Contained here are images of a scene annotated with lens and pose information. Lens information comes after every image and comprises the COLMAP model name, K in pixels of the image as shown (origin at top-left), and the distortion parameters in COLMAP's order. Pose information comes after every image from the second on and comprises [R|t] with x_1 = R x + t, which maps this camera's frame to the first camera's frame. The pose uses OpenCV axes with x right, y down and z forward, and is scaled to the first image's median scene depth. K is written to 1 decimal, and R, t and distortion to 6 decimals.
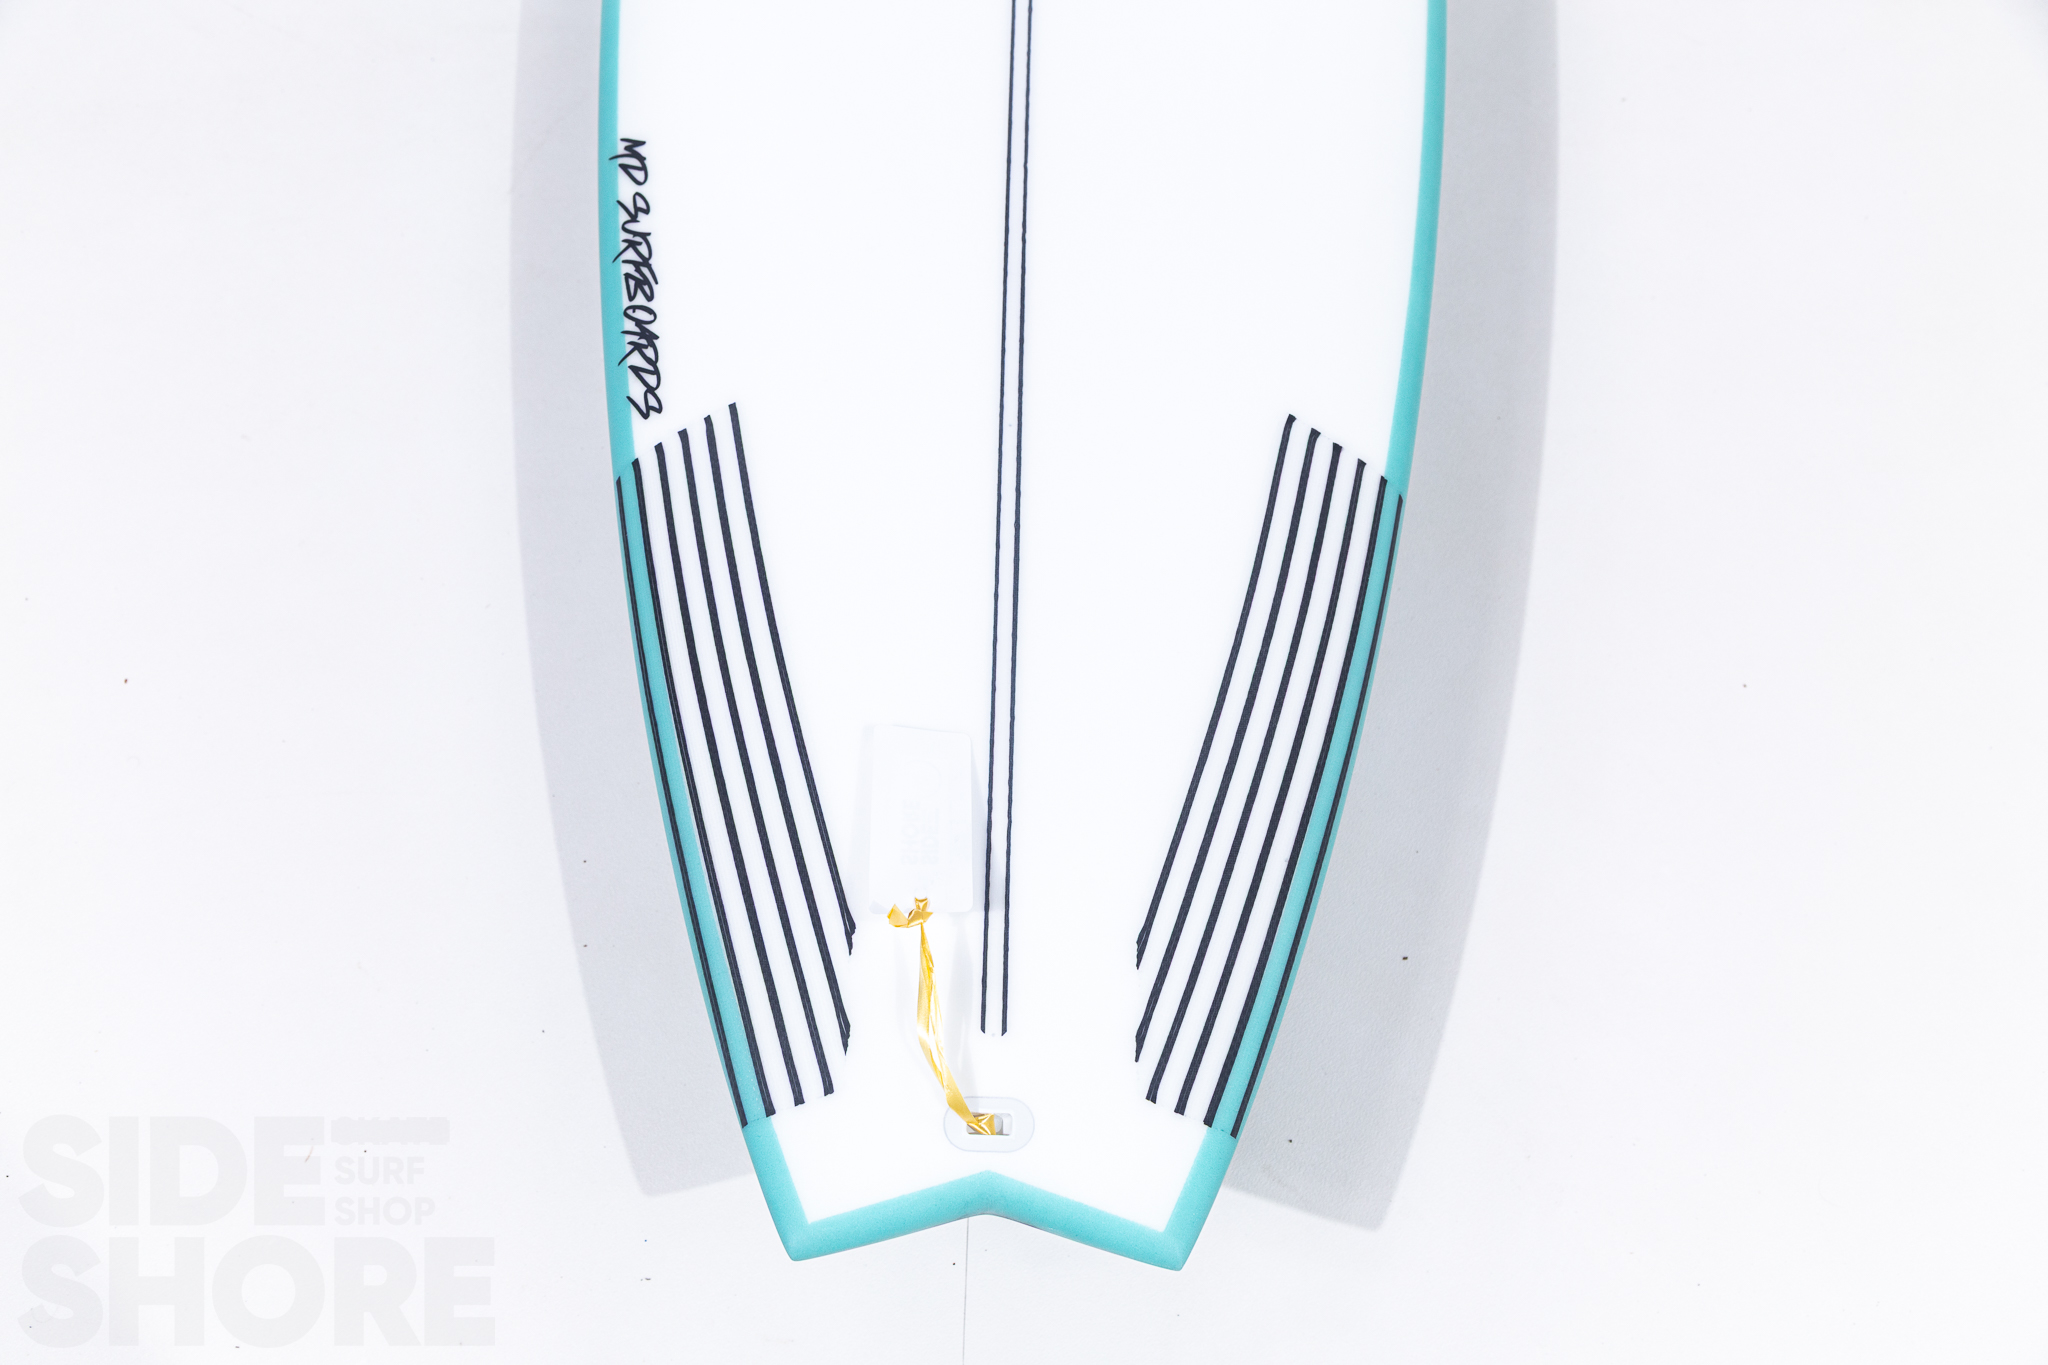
lens RADIAL K [[2251.9, 0, 1044.8], [0, 2251.9, 683.7], [0, 0, 1]] dist [0.046247, 0.000000]
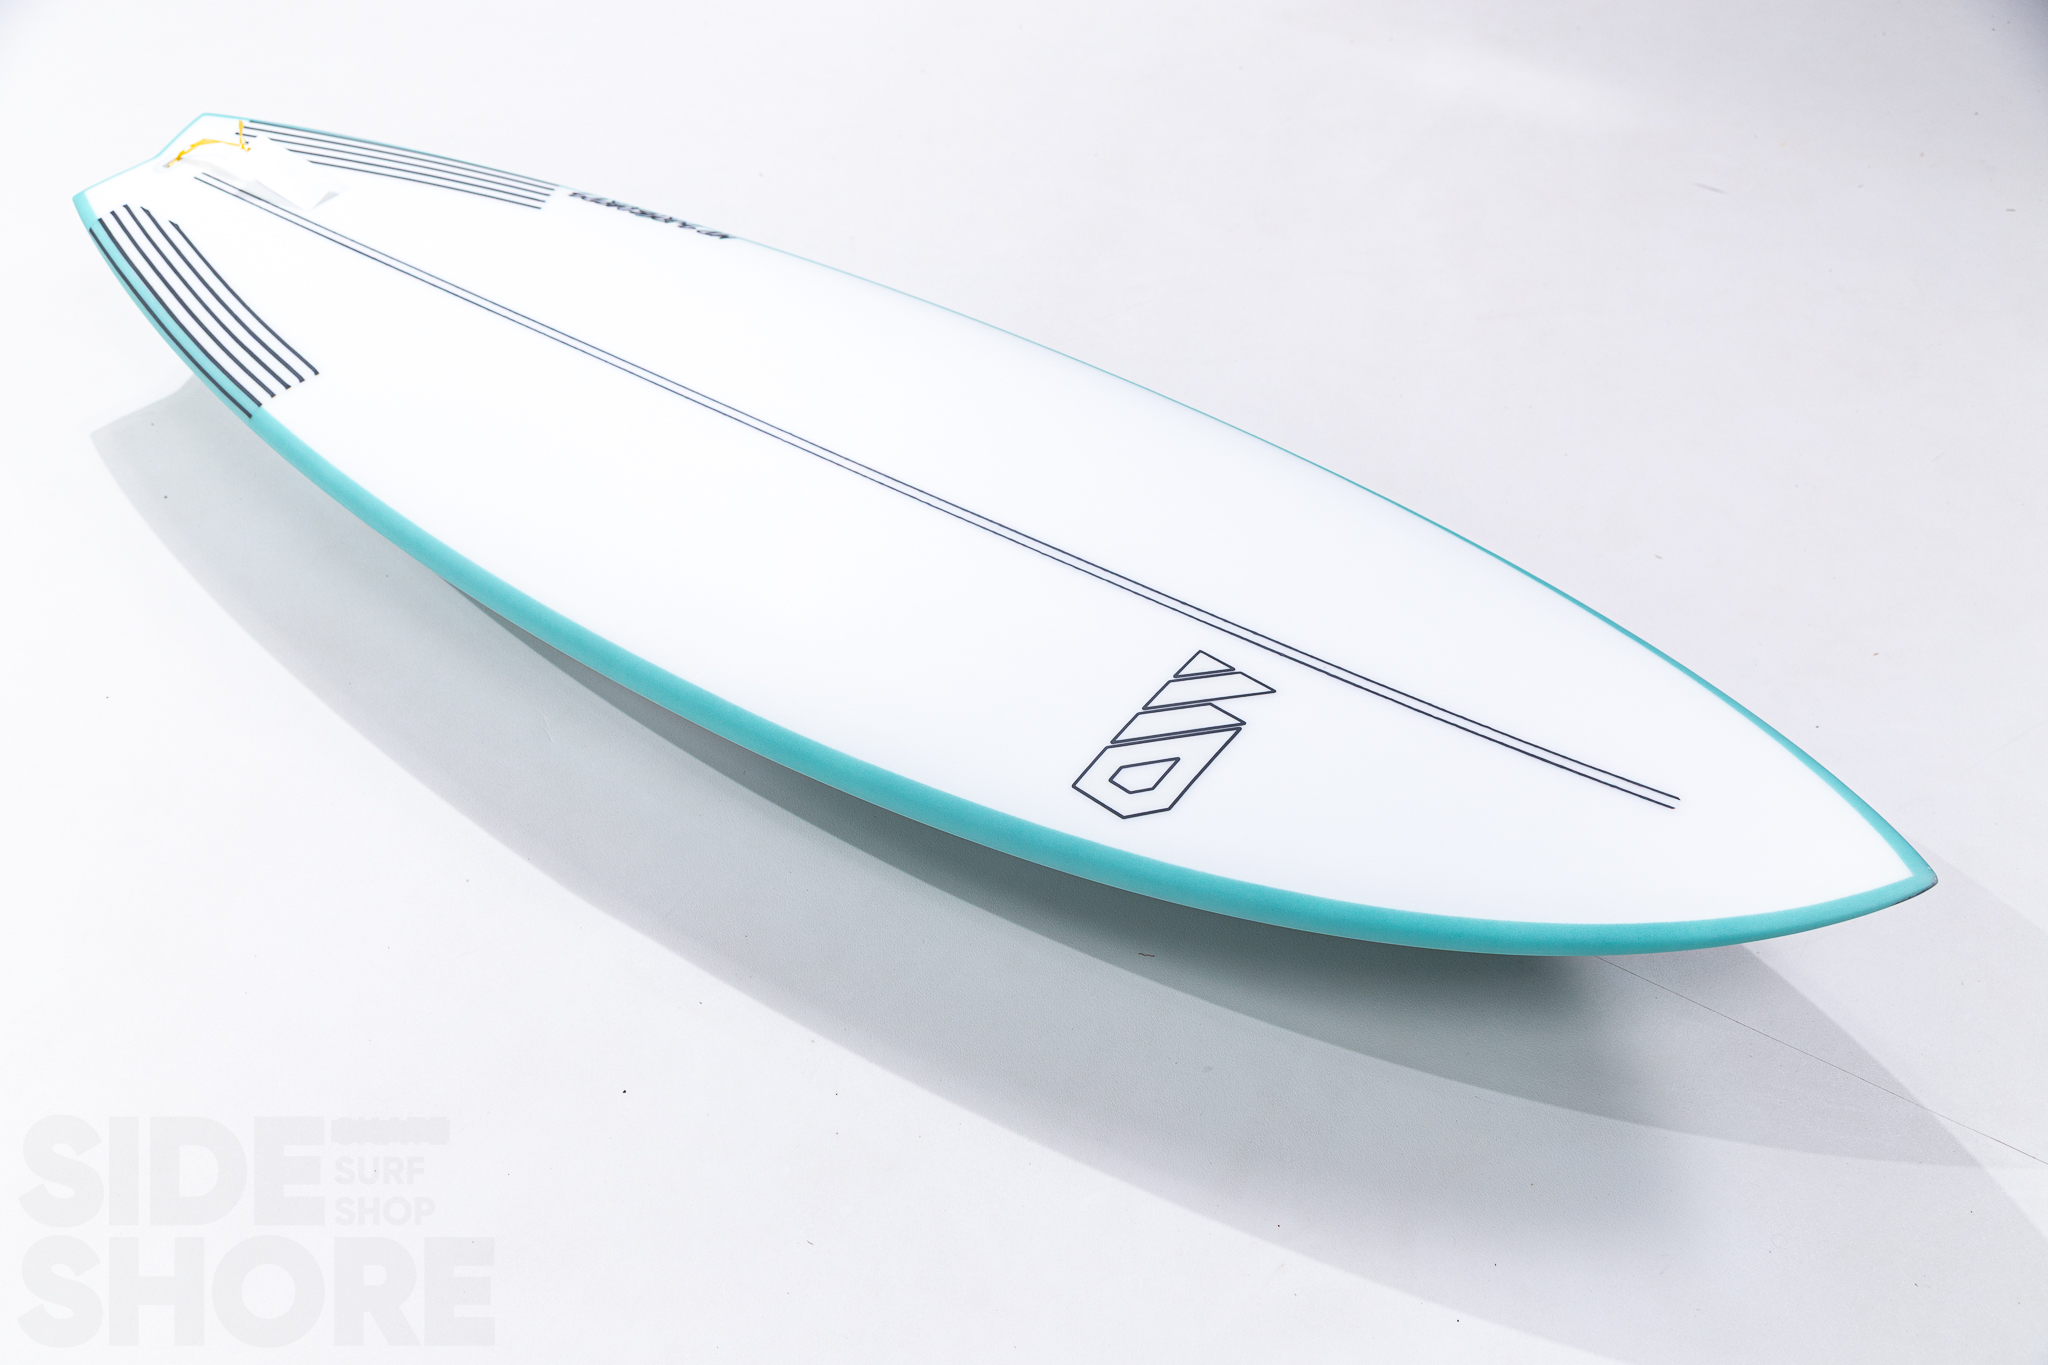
lens RADIAL K [[2046.7, 0, 1019.0], [0, 2046.7, 685.9], [0, 0, 1]] dist [-0.037256, 0.000000]
pose [[-0.552503, 0.635939, -0.538816, 0.810392], [-0.738996, -0.074745, 0.669551, -1.588373], [0.385520, 0.768111, 0.511253, 0.596941]]
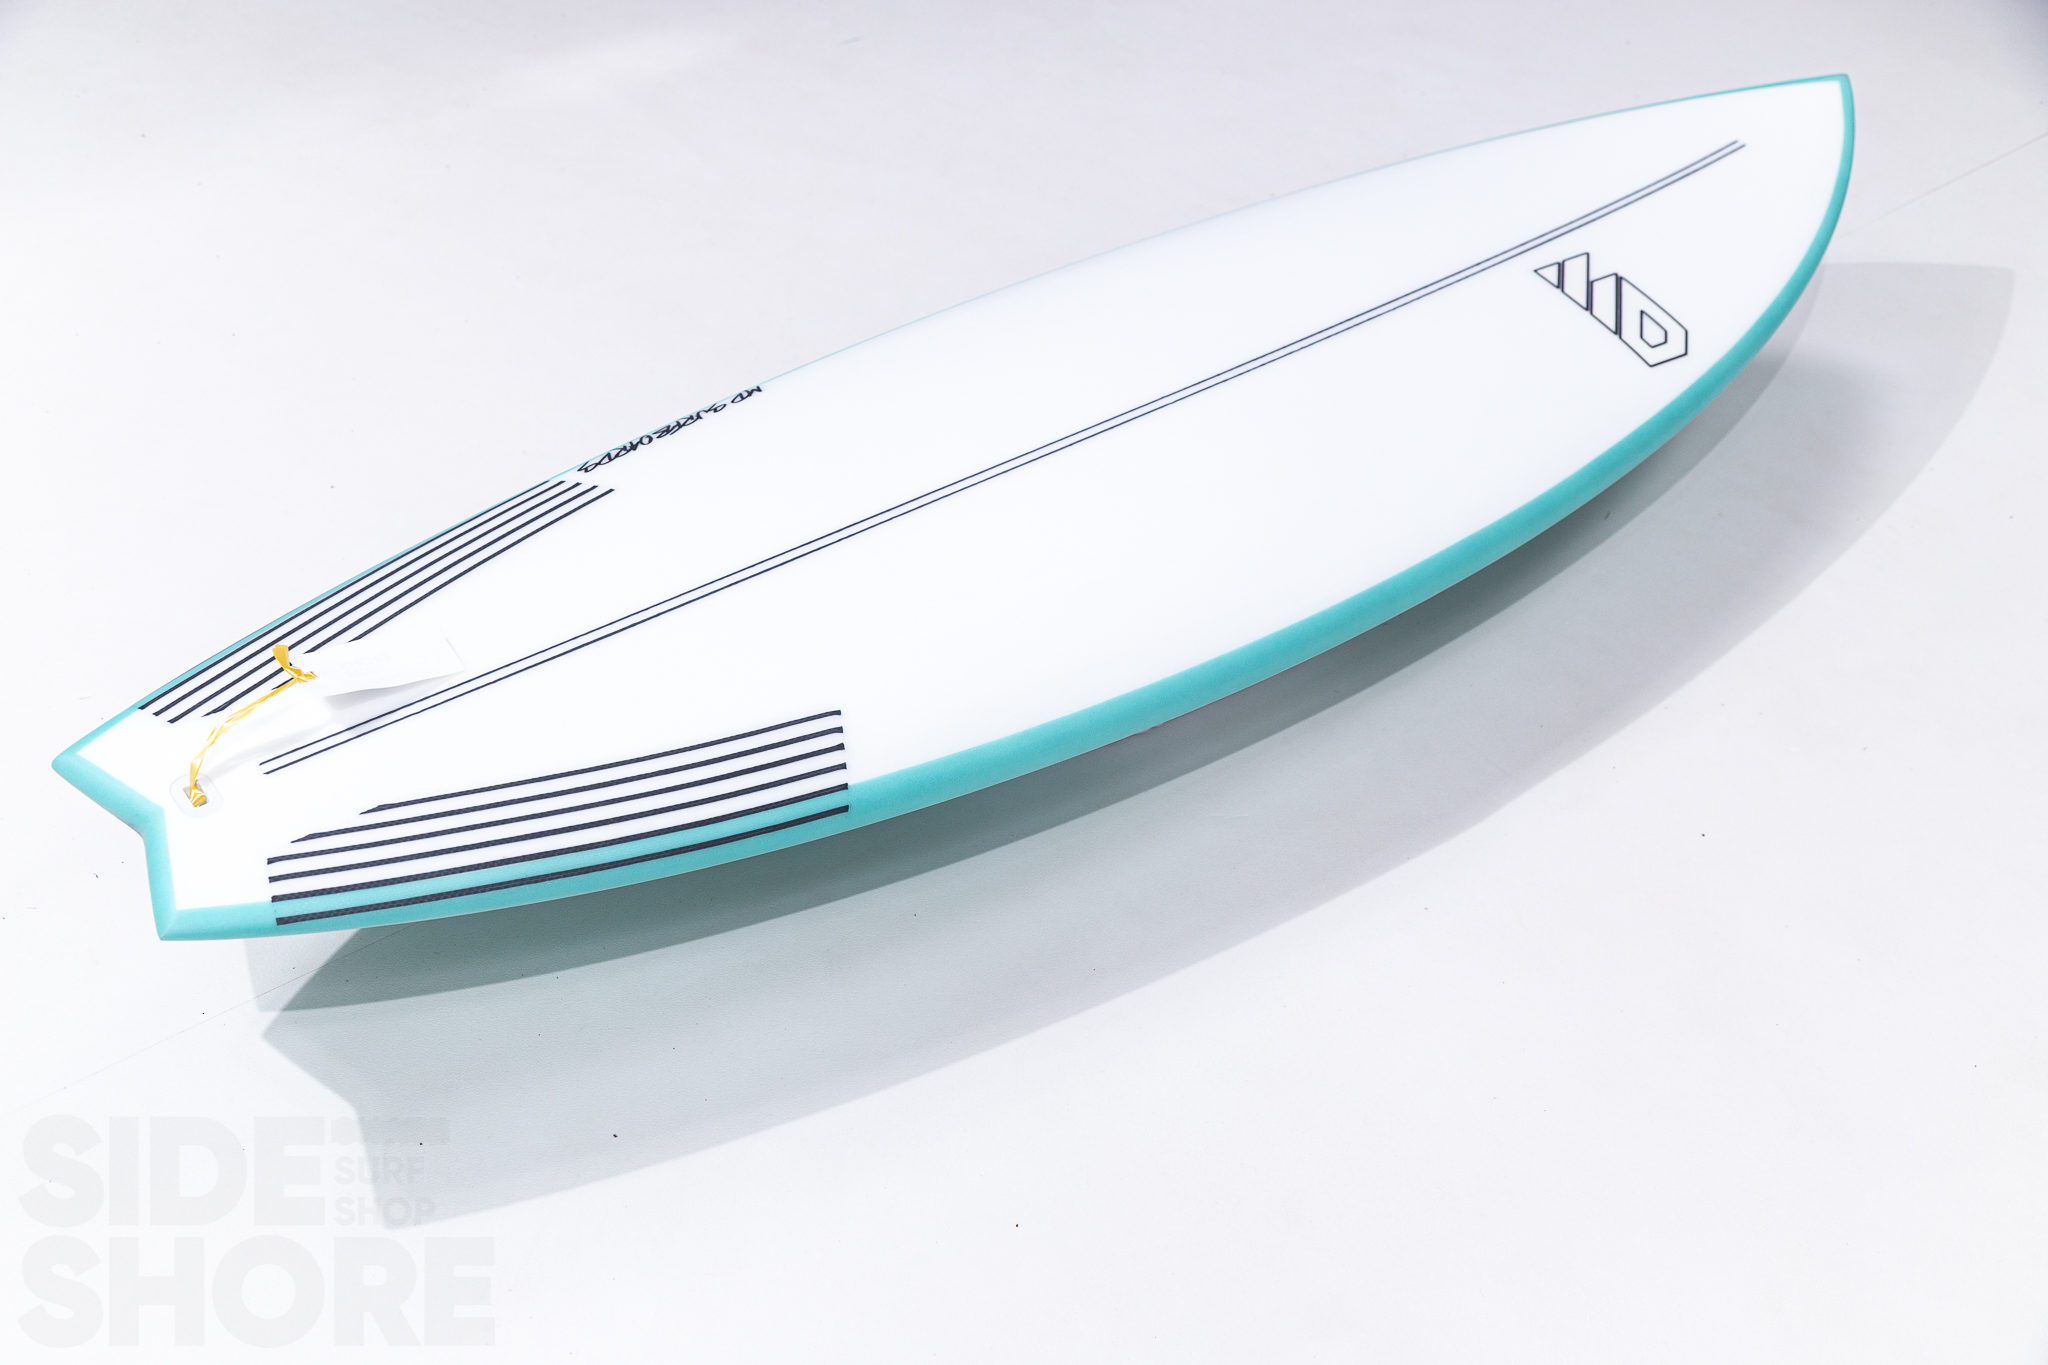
lens RADIAL K [[2046.7, 0, 1022.0], [0, 2046.7, 662.0], [0, 0, 1]] dist [-0.037256, 0.000000]
pose [[0.645941, 0.543177, -0.536394, 0.788890], [-0.726967, 0.652125, -0.215064, 0.038211], [0.232978, 0.528860, 0.816106, 0.061397]]
